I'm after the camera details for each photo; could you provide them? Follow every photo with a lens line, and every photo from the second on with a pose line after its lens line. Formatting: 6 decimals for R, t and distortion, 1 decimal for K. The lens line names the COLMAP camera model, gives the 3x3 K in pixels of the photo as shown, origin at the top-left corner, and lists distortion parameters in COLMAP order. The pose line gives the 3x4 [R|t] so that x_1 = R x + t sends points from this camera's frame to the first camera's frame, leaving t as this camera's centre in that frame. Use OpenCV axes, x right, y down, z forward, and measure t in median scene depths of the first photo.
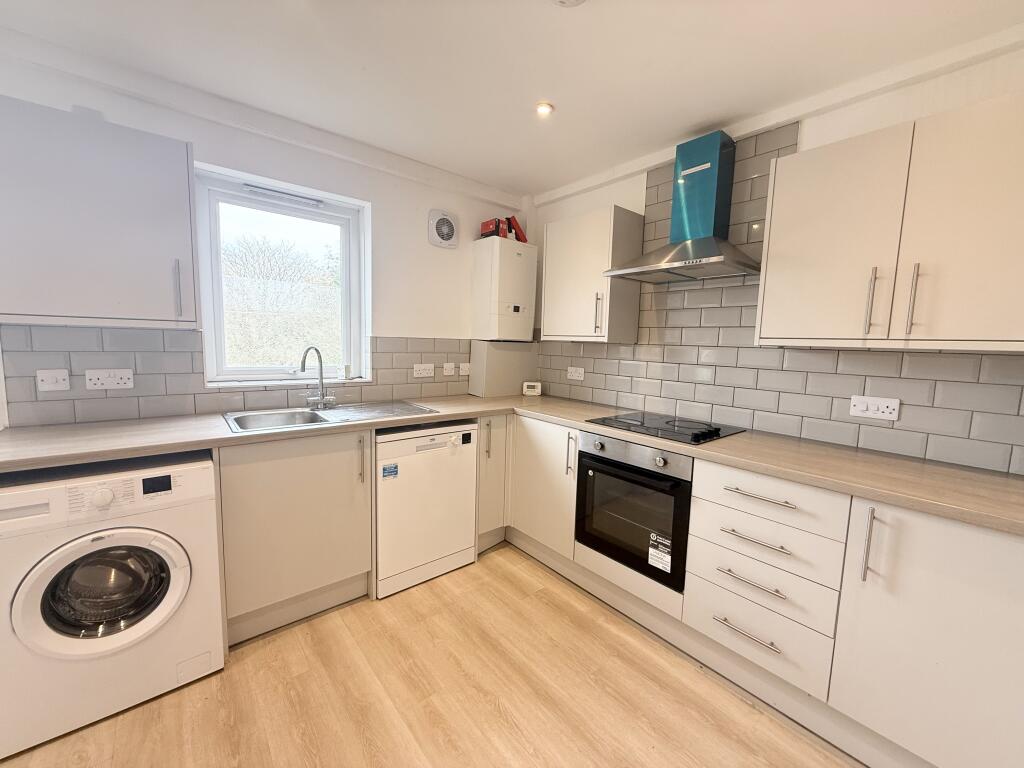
lens RADIAL K [[408.4, 0, 511.8], [0, 408.4, 382.2], [0, 0, 1]] dist [0.000922, 0.000042]
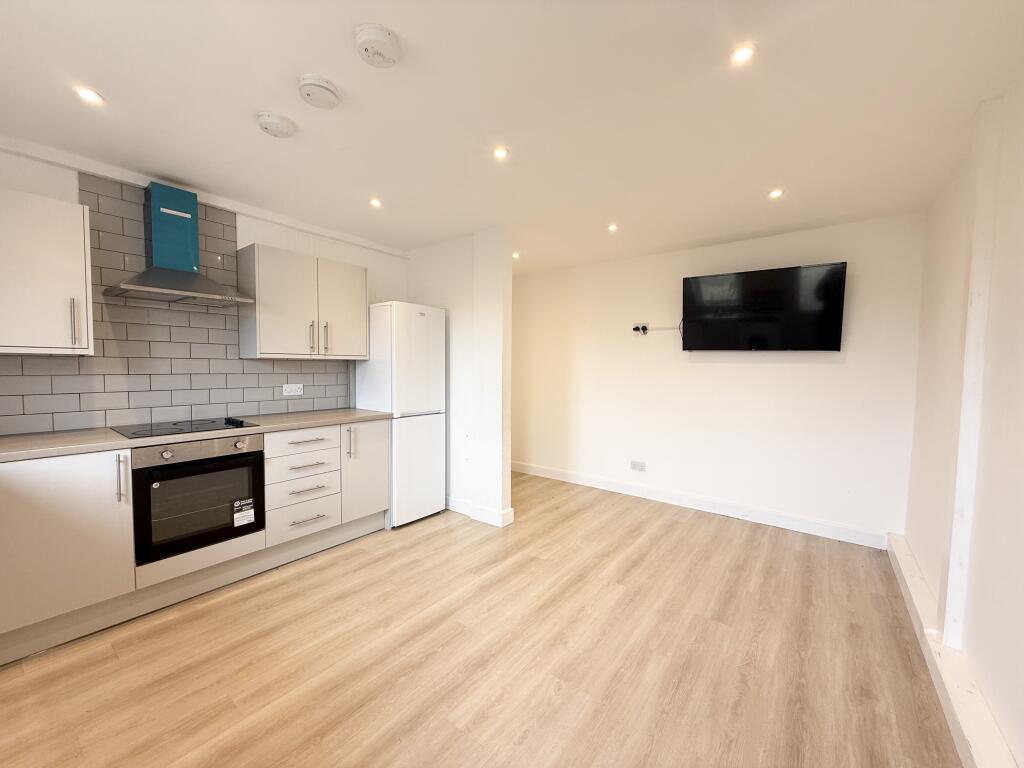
lens RADIAL K [[408.4, 0, 511.7], [0, 408.4, 385.3], [0, 0, 1]] dist [0.000922, 0.000042]
pose [[-0.225049, -0.078210, 0.971204, -1.134318], [0.082364, 0.991678, 0.098945, -0.060220], [-0.970860, 0.102260, -0.216734, 0.400227]]
